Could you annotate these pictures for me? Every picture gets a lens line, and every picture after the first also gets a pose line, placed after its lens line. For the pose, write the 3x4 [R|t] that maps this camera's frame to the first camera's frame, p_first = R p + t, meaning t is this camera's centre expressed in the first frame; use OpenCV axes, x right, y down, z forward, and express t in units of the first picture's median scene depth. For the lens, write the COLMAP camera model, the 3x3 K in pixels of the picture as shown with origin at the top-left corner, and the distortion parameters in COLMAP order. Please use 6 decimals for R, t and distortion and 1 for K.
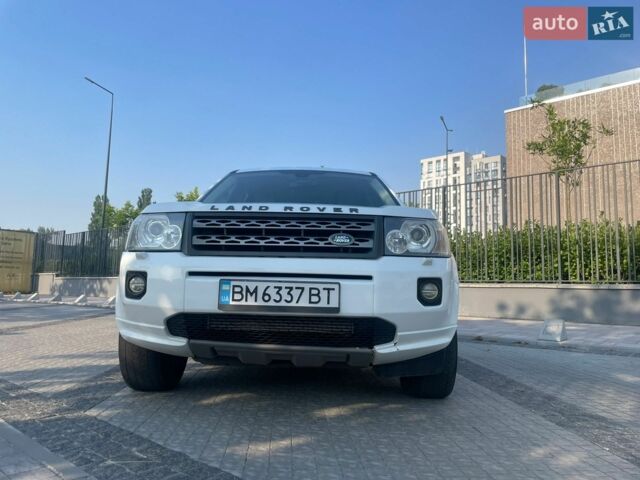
lens RADIAL K [[489.4, 0, 311.8], [0, 489.4, 233.1], [0, 0, 1]] dist [0.086552, -0.119620]
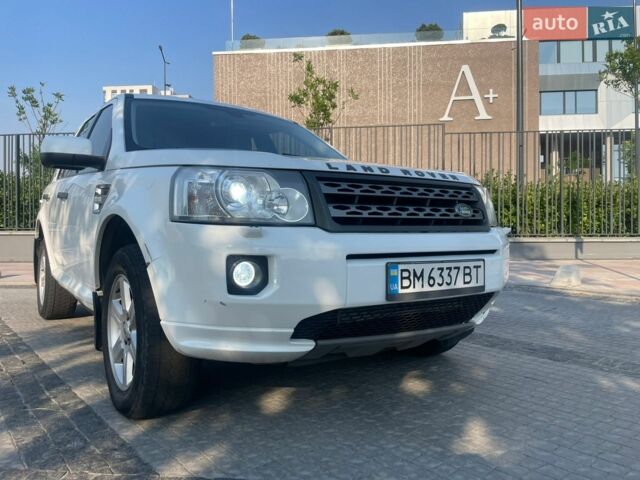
lens RADIAL K [[489.4, 0, 323.6], [0, 489.4, 236.2], [0, 0, 1]] dist [0.086552, -0.119620]
pose [[0.800576, -0.031457, 0.598404, -0.696157], [-0.046650, 0.992319, 0.114575, -0.032109], [-0.597412, -0.119641, 0.792960, 0.417629]]
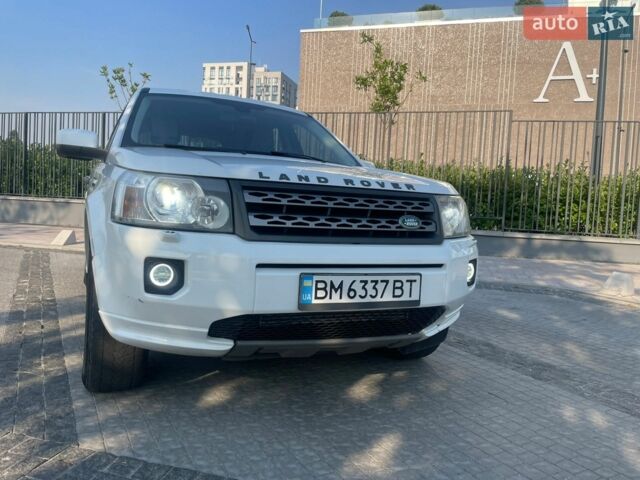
lens RADIAL K [[489.4, 0, 320.2], [0, 489.4, 234.1], [0, 0, 1]] dist [0.086552, -0.119620]
pose [[0.893221, -0.000270, 0.449619, -0.492521], [-0.082524, 0.982913, 0.164535, -0.100281], [-0.441981, -0.184070, 0.877936, 0.270221]]
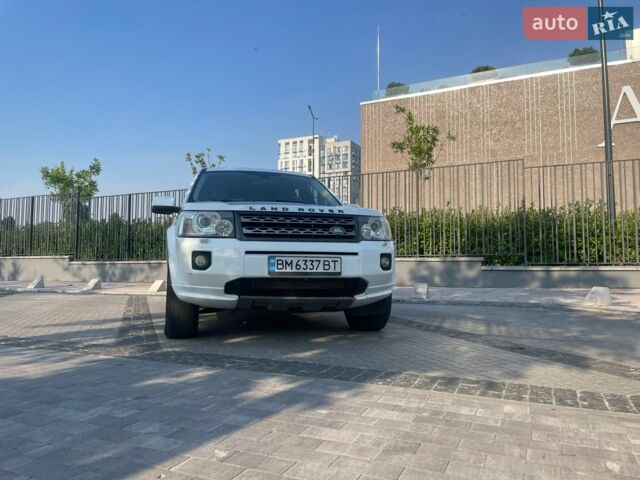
lens RADIAL K [[489.4, 0, 313.1], [0, 489.4, 236.7], [0, 0, 1]] dist [0.086552, -0.119620]
pose [[0.957003, -0.001658, 0.290072, -0.474960], [-0.013440, 0.998656, 0.050047, -0.044514], [-0.289765, -0.051793, 0.955695, -0.501096]]
